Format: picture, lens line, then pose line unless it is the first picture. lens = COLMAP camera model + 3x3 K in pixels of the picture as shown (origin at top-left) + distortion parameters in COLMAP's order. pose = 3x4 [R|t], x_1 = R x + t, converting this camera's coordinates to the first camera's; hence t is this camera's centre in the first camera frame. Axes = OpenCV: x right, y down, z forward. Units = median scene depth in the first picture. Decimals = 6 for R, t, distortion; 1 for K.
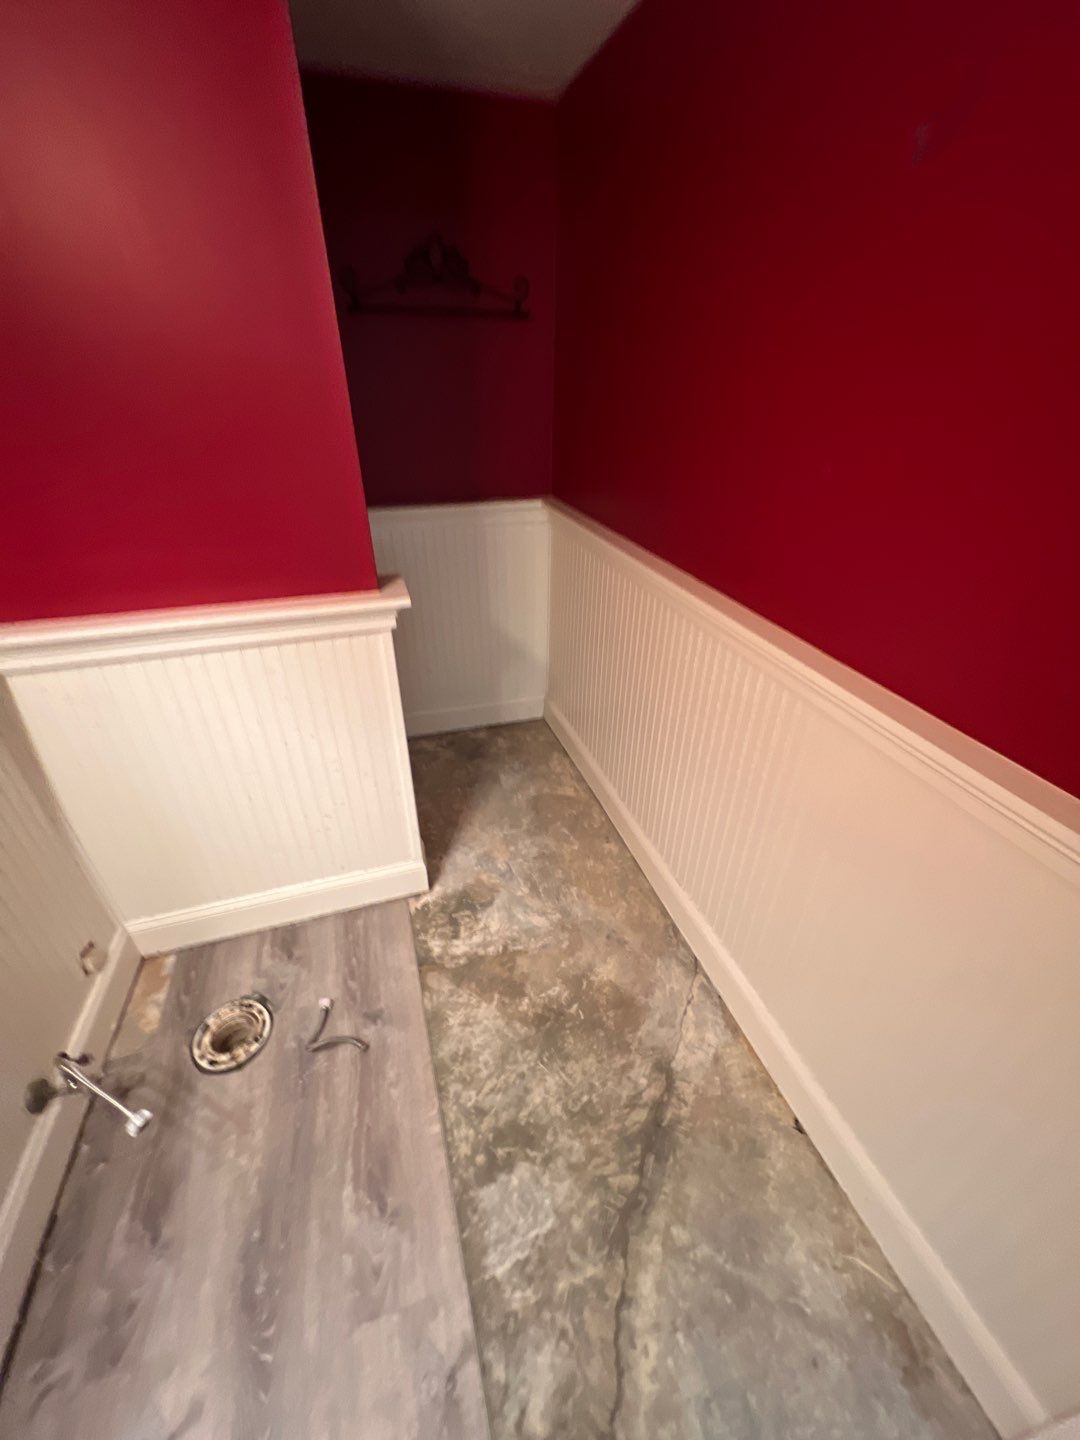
lens RADIAL K [[576.3, 0, 543.9], [0, 576.3, 715.6], [0, 0, 1]] dist [-0.002124, 0.000914]
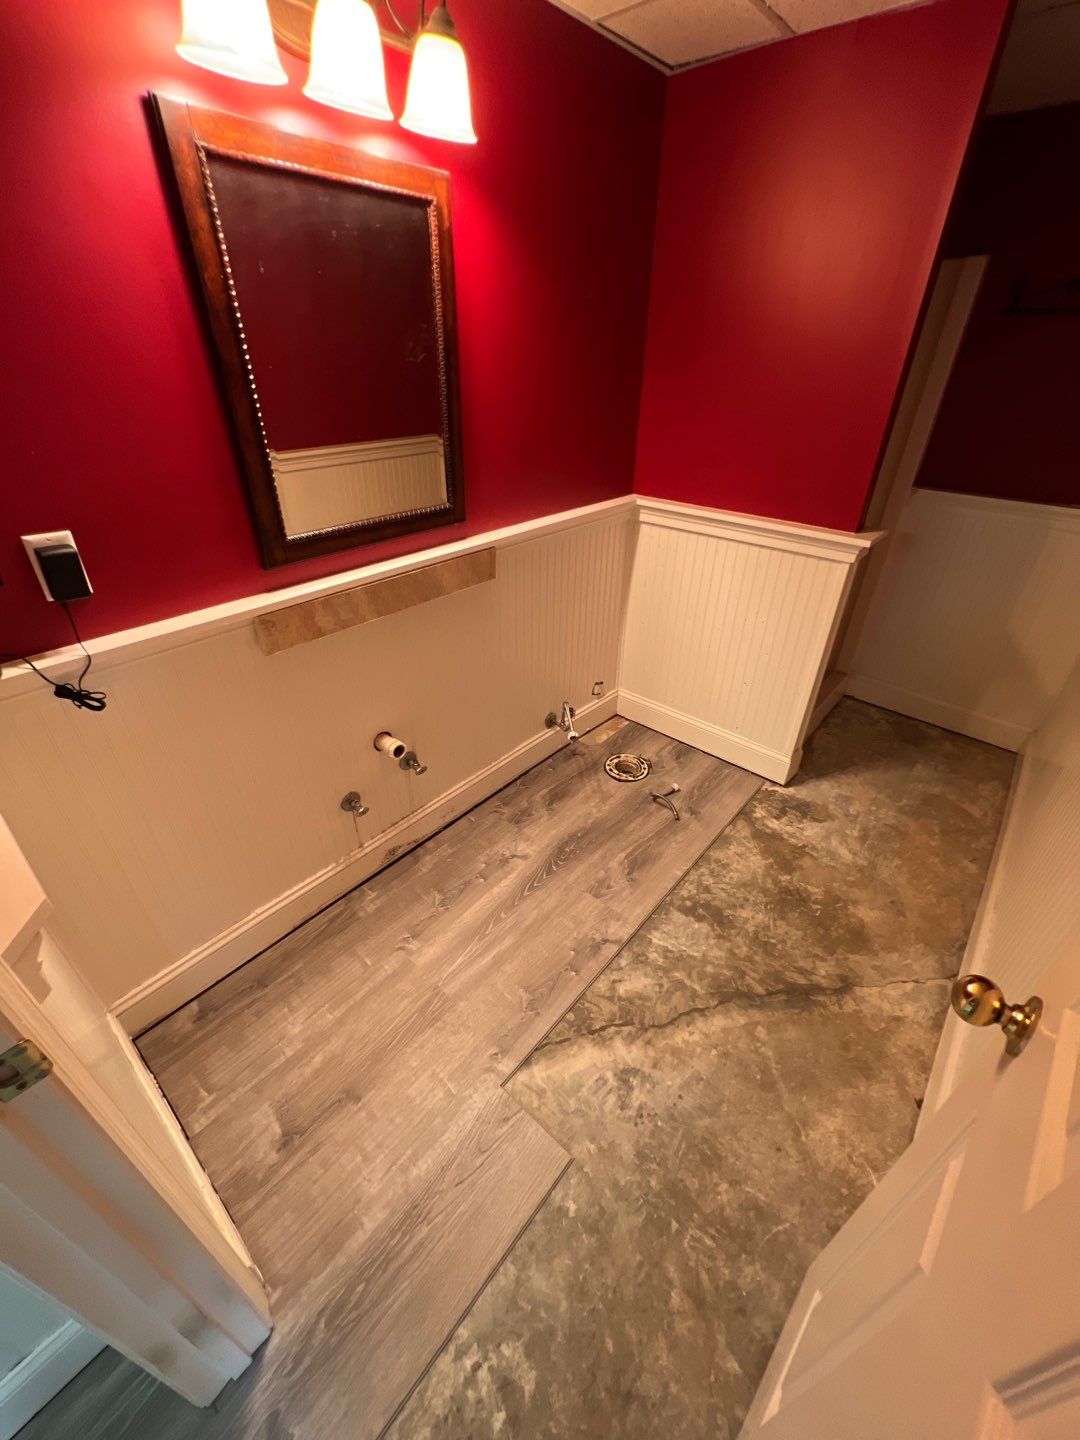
lens RADIAL K [[576.3, 0, 543.9], [0, 576.3, 715.6], [0, 0, 1]] dist [-0.002124, 0.000914]
pose [[0.517809, 0.457120, -0.723129, 0.478220], [-0.448312, 0.864908, 0.225723, 0.164163], [0.728622, 0.207306, 0.652790, -0.291527]]
